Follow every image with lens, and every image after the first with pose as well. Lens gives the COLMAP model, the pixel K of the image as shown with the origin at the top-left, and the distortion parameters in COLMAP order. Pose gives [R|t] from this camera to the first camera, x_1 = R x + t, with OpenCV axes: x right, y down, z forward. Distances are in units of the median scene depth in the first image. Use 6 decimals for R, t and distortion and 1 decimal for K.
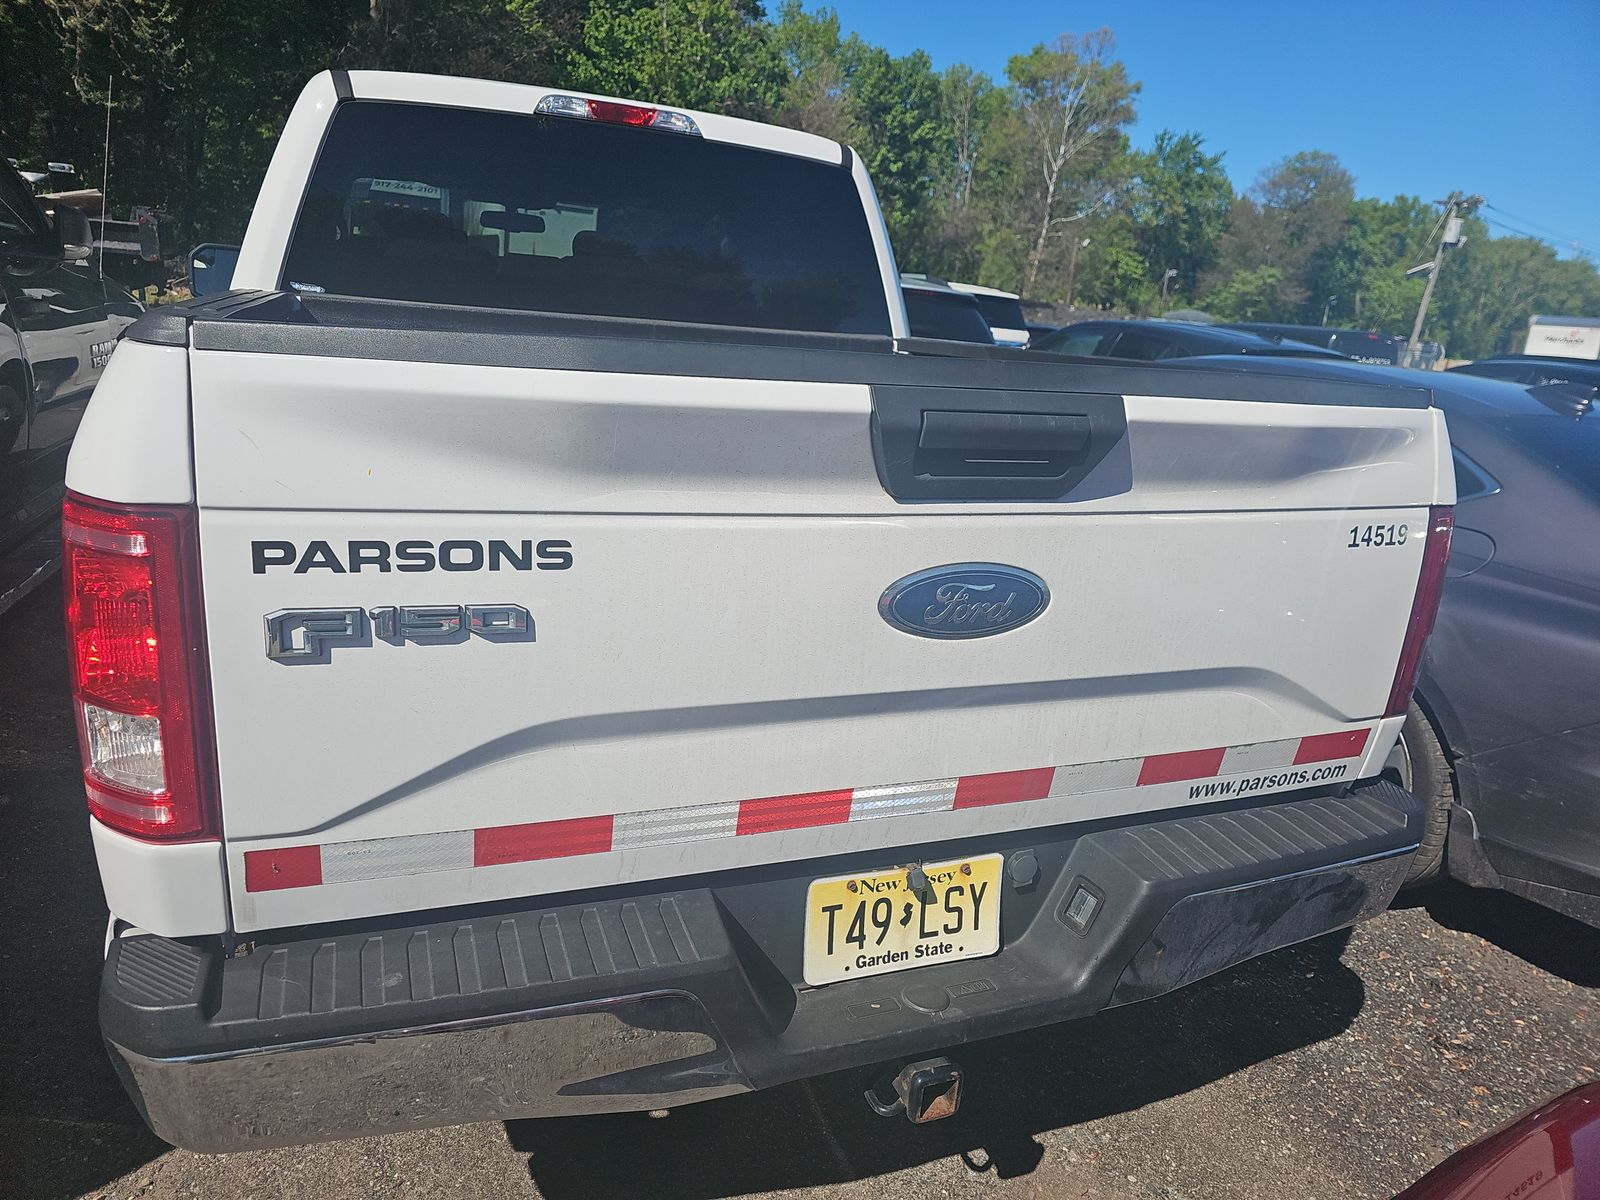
lens RADIAL K [[1060.3, 0, 794.2], [0, 1060.3, 604.6], [0, 0, 1]] dist [0.030046, -0.028406]
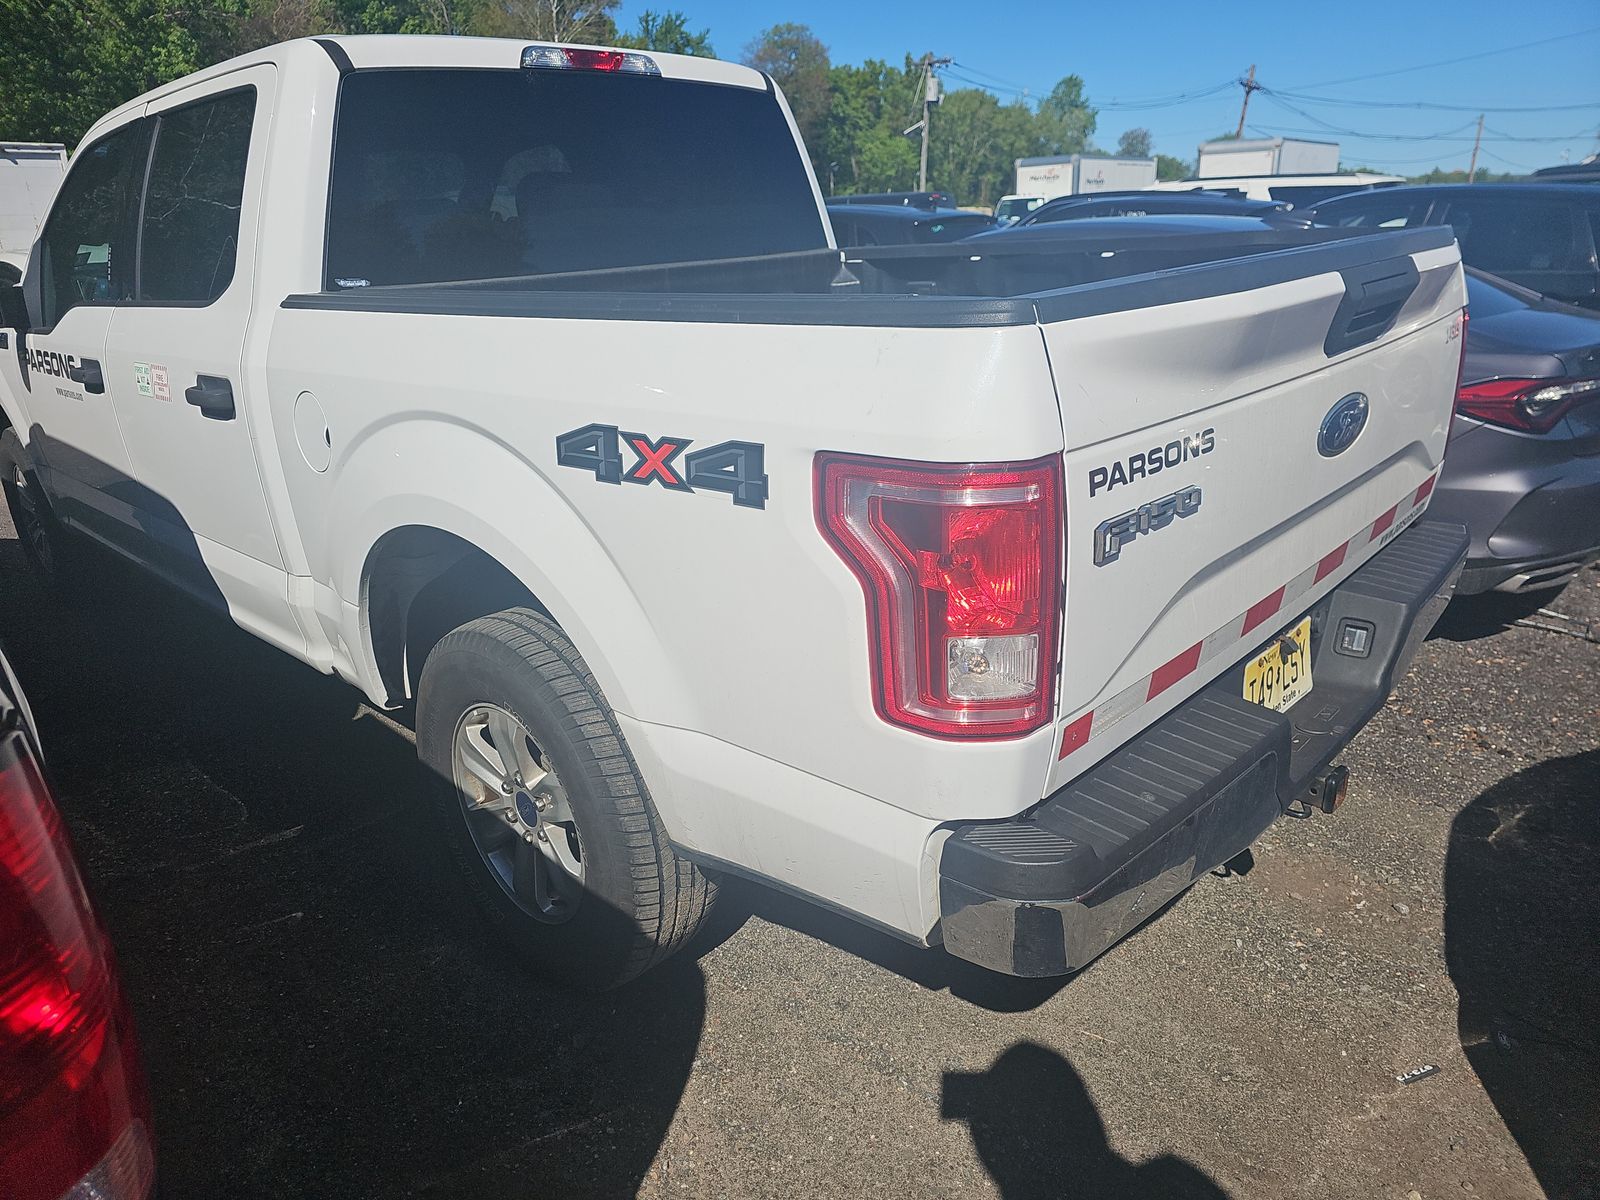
lens RADIAL K [[1060.3, 0, 803.2], [0, 1060.3, 599.7], [0, 0, 1]] dist [0.030046, -0.028406]
pose [[0.904373, -0.255569, 0.341752, -0.465958], [0.227543, 0.966288, 0.120466, -0.051411], [-0.361018, -0.031183, 0.932037, -0.012722]]
